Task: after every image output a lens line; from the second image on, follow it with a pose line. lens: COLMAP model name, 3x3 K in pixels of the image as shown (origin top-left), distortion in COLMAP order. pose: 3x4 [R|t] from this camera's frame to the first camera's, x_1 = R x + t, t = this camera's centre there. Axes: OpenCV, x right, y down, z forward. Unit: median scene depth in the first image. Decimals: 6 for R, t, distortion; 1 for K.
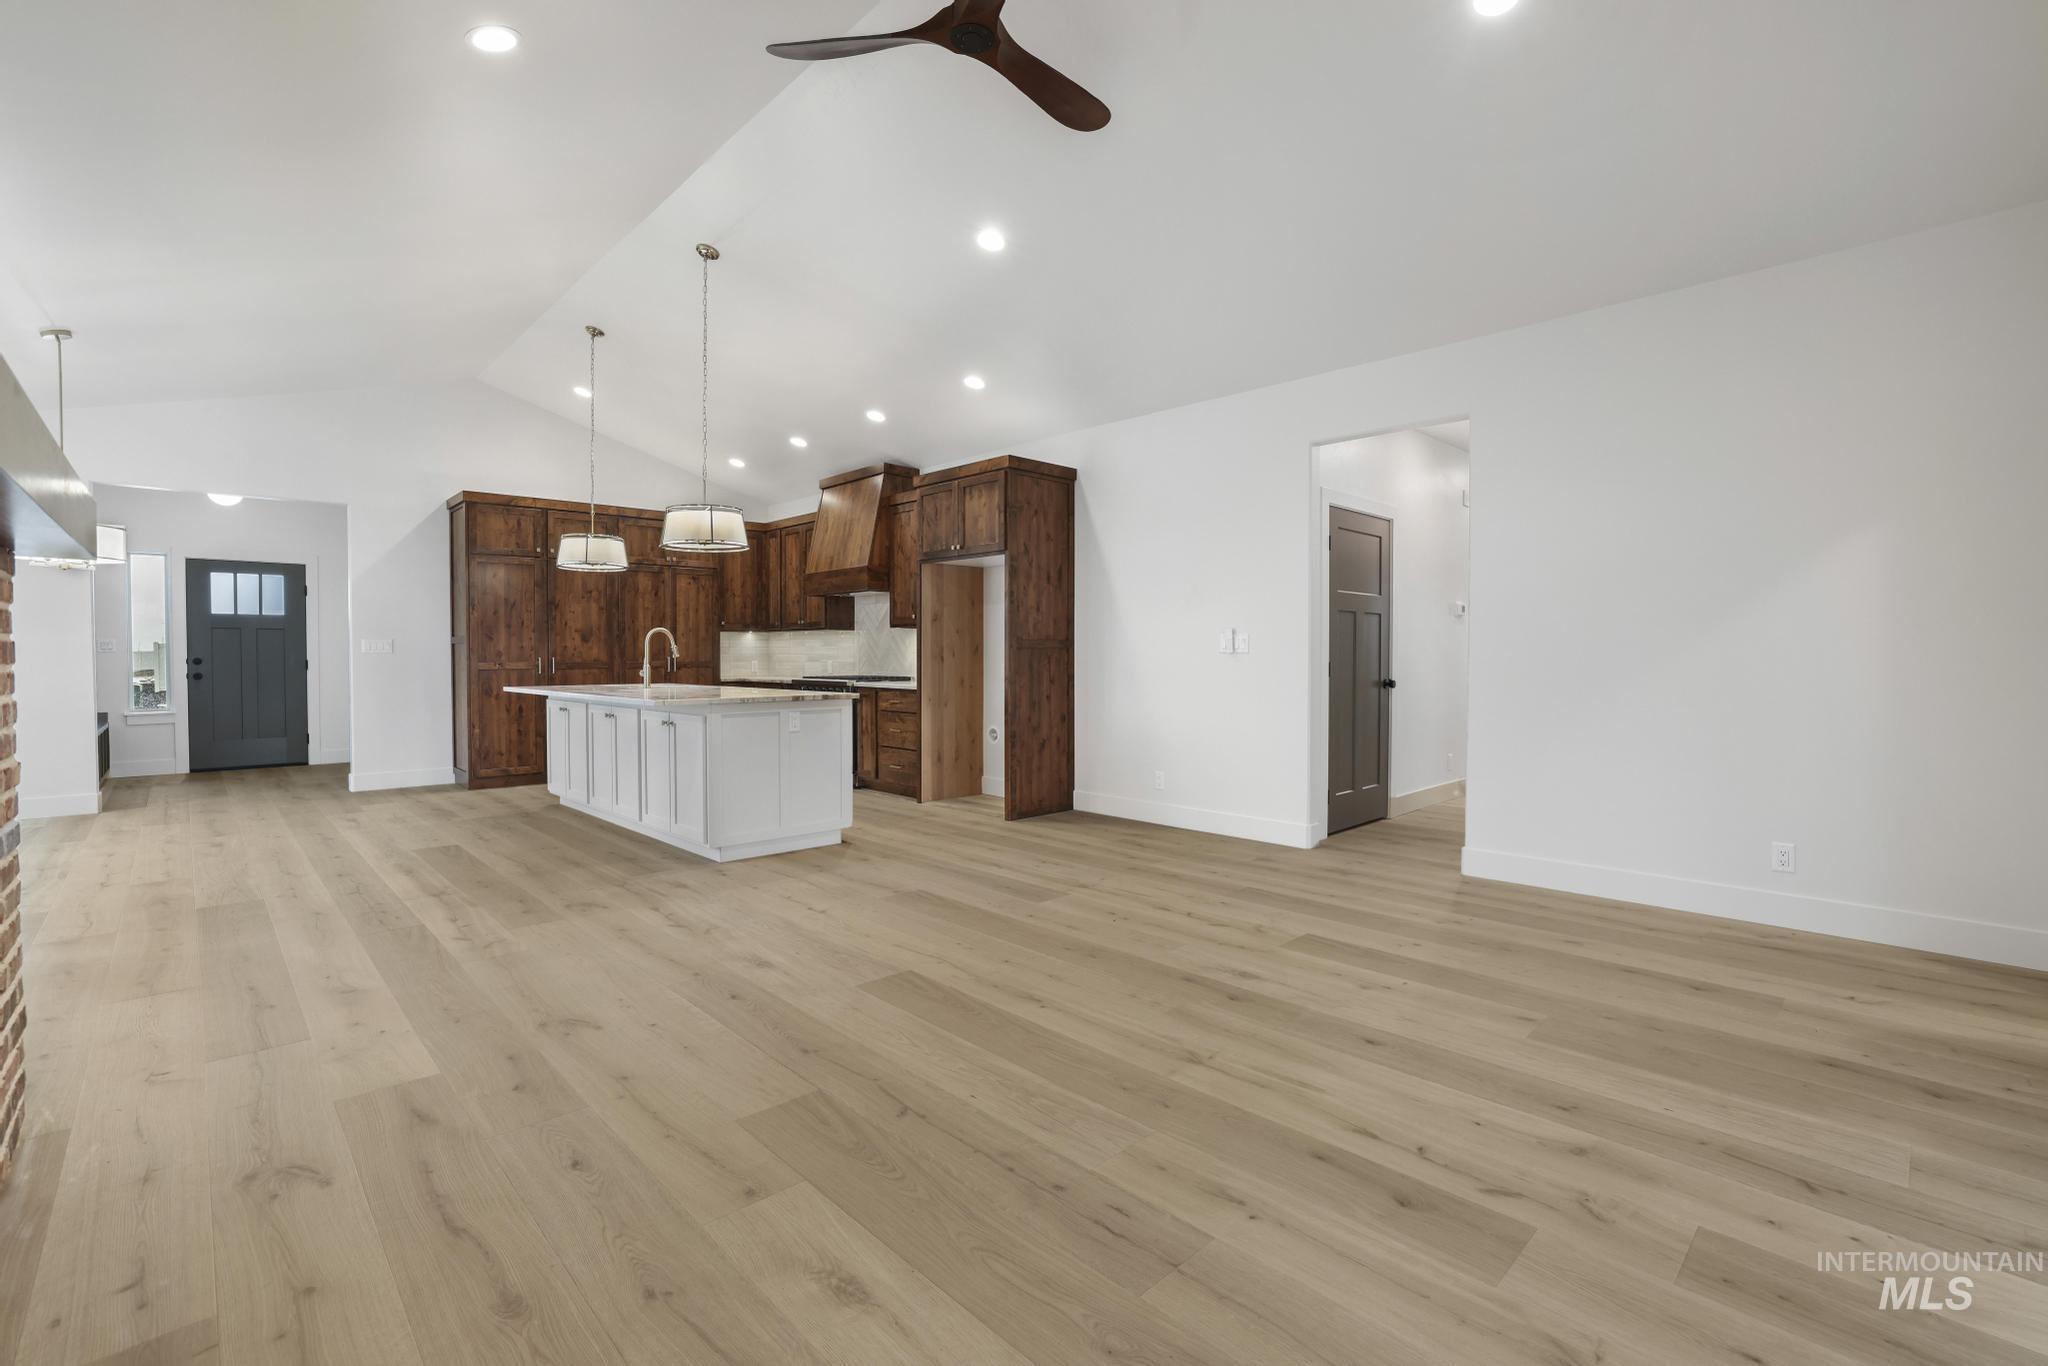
lens RADIAL K [[913.0, 0, 1008.0], [0, 913.0, 674.2], [0, 0, 1]] dist [-0.047001, 0.017483]
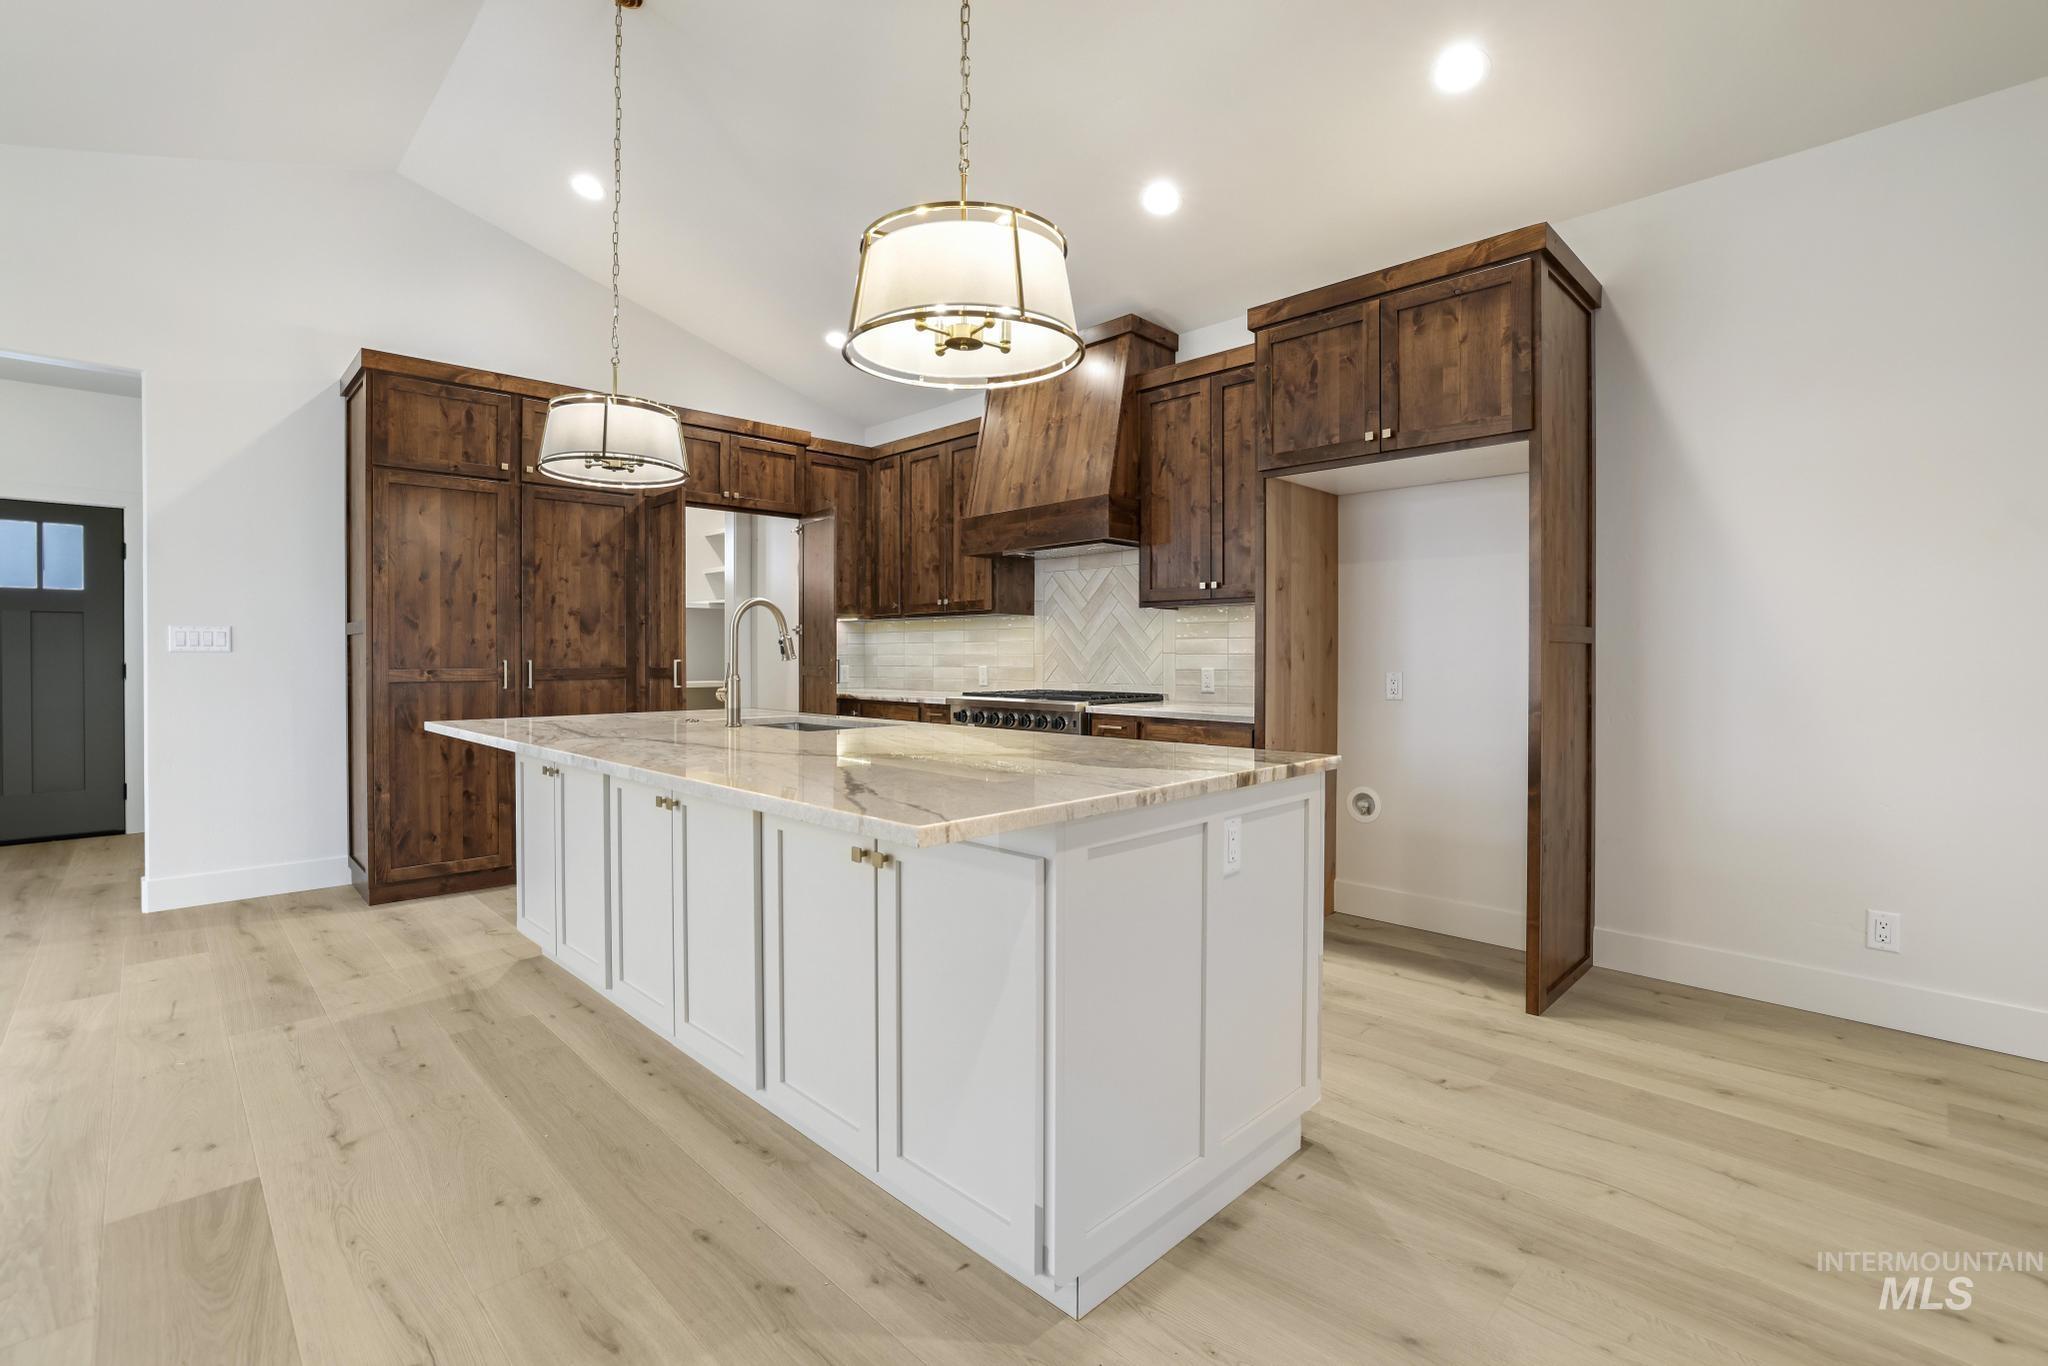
lens RADIAL K [[911.3, 0, 1008.4], [0, 911.3, 659.9], [0, 0, 1]] dist [-0.041144, 0.015427]
pose [[0.999785, 0.000151, 0.020730, -0.258370], [0.000191, 0.999863, -0.016535, -0.010927], [-0.020730, 0.016536, 0.999648, 0.514159]]
